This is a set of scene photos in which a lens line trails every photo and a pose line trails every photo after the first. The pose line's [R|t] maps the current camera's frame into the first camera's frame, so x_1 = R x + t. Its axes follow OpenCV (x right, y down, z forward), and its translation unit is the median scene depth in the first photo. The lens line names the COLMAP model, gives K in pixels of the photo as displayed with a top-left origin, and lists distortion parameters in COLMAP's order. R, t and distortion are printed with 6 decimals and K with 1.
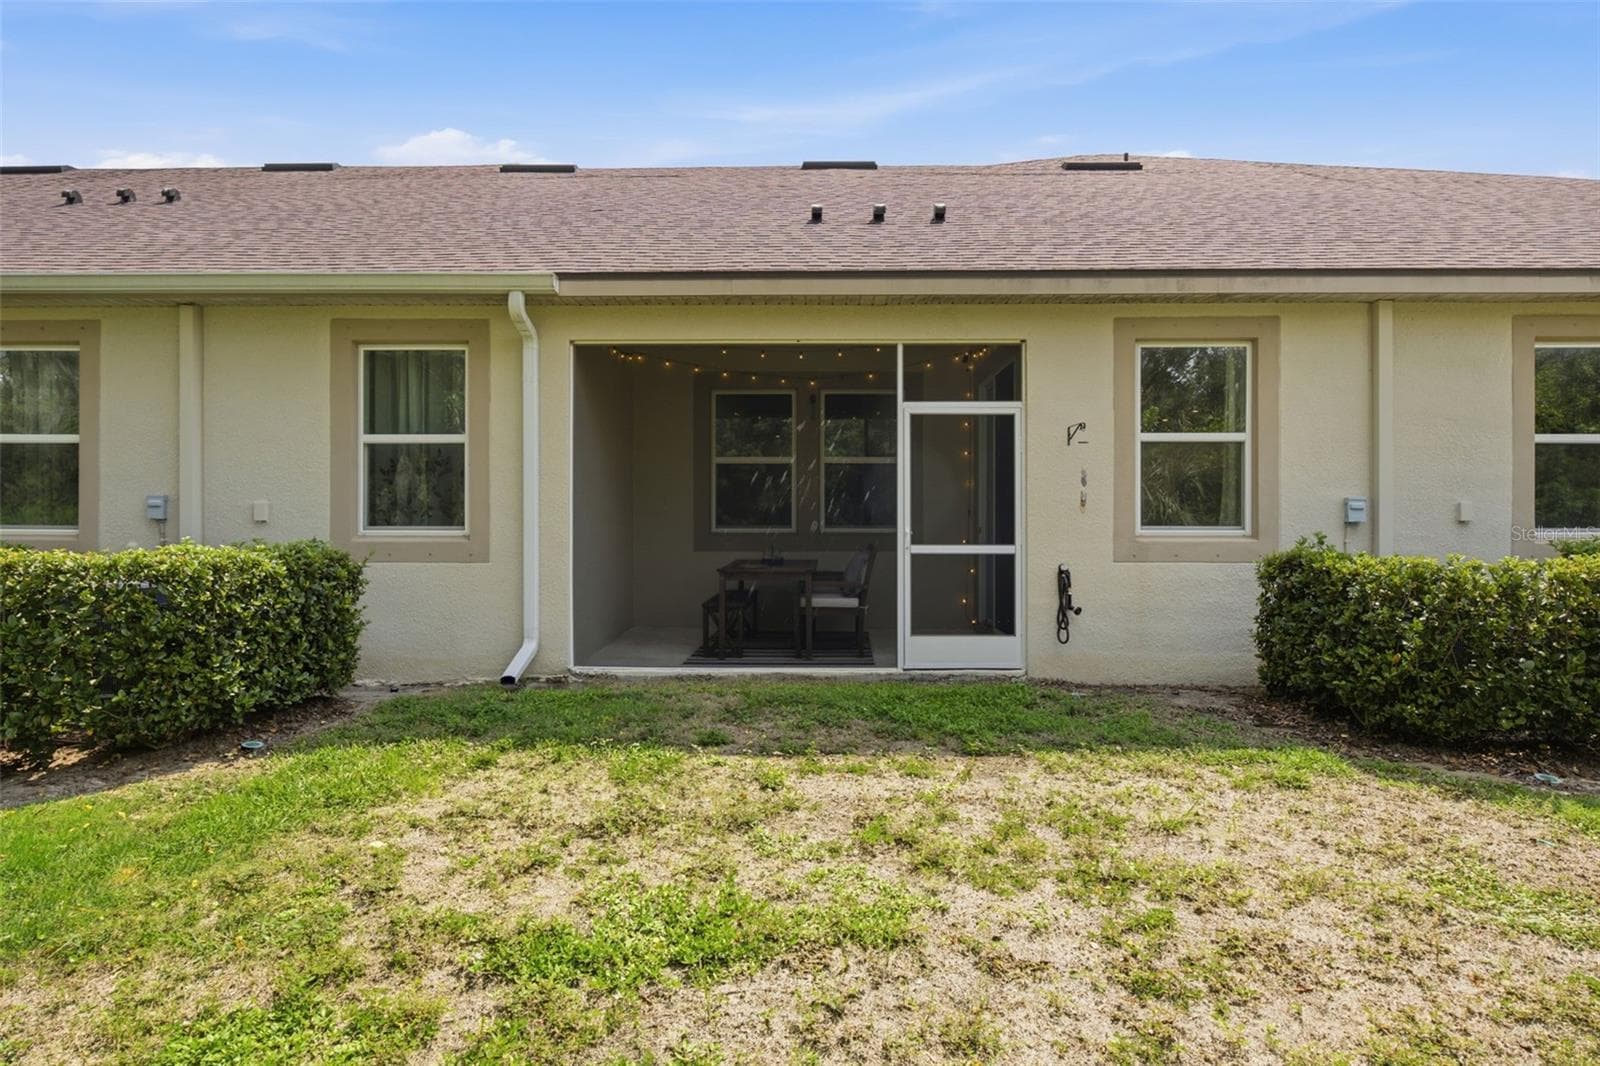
lens RADIAL K [[863.7, 0, 800.0], [0, 863.7, 533.0], [0, 0, 1]] dist [0.000695, -0.000844]
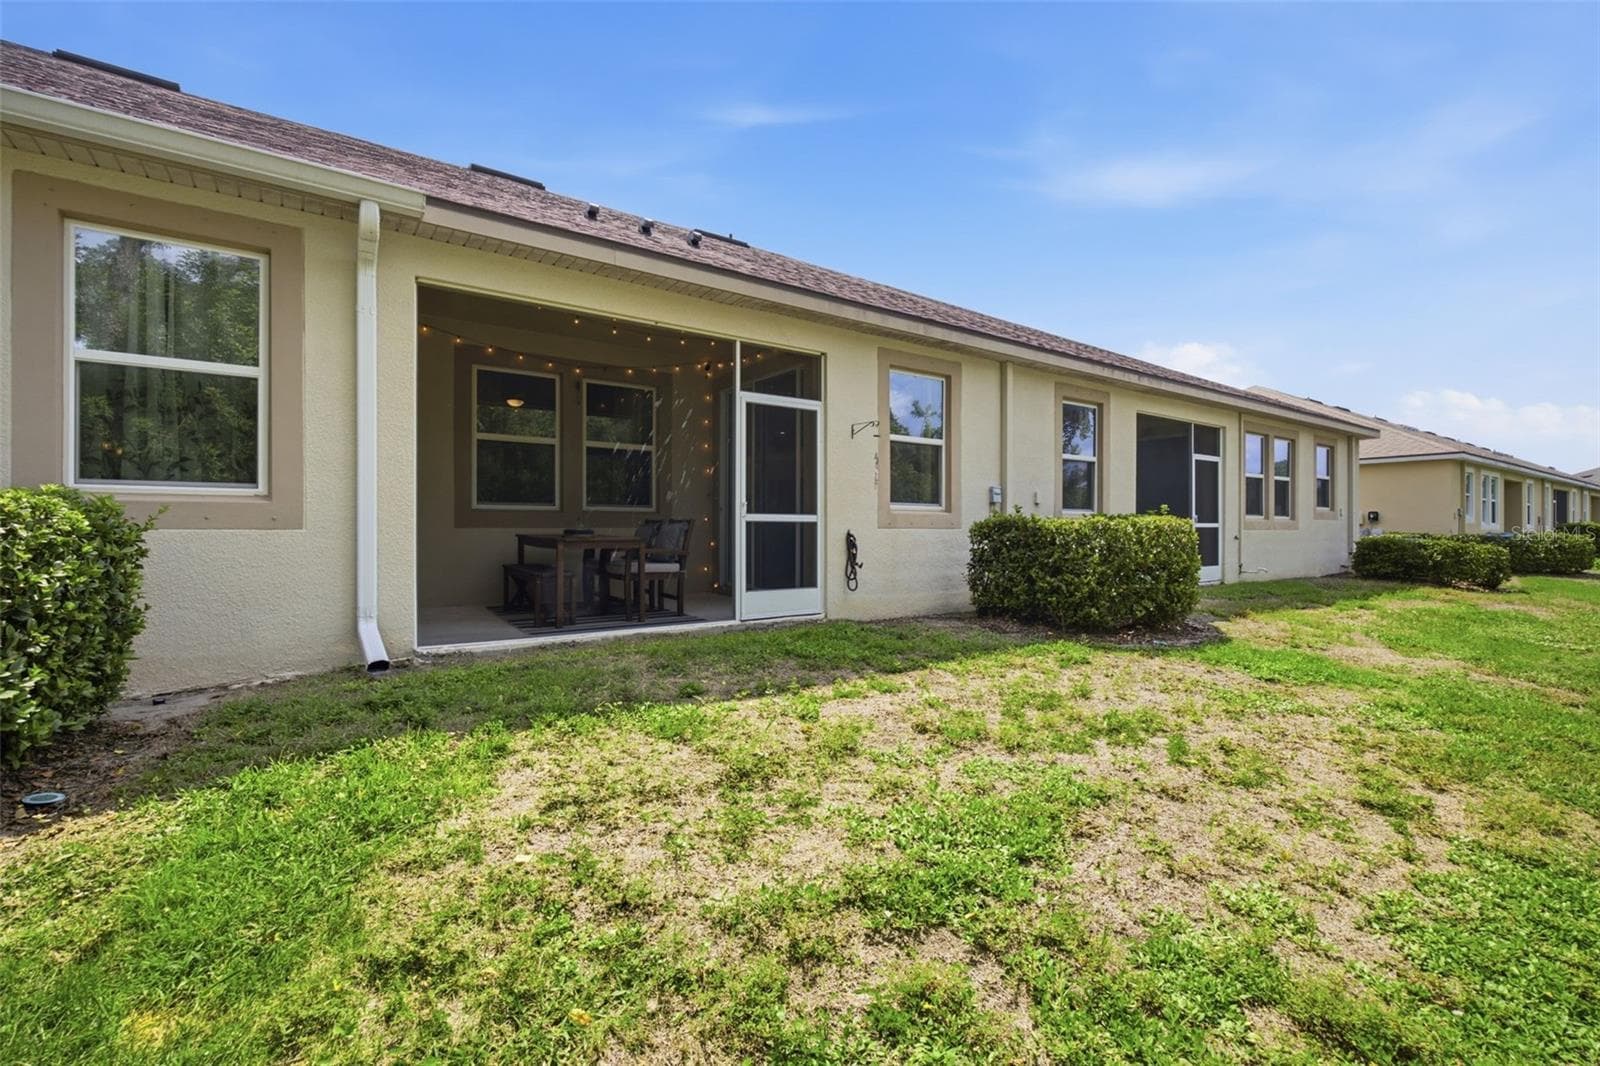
lens RADIAL K [[690.2, 0, 800.0], [0, 690.2, 533.0], [0, 0, 1]] dist [0.002689, -0.000304]
pose [[0.809817, -0.003824, 0.586670, -0.366371], [0.005175, 0.999986, -0.000626, 0.041185], [-0.586660, 0.003543, 0.809826, 0.202080]]
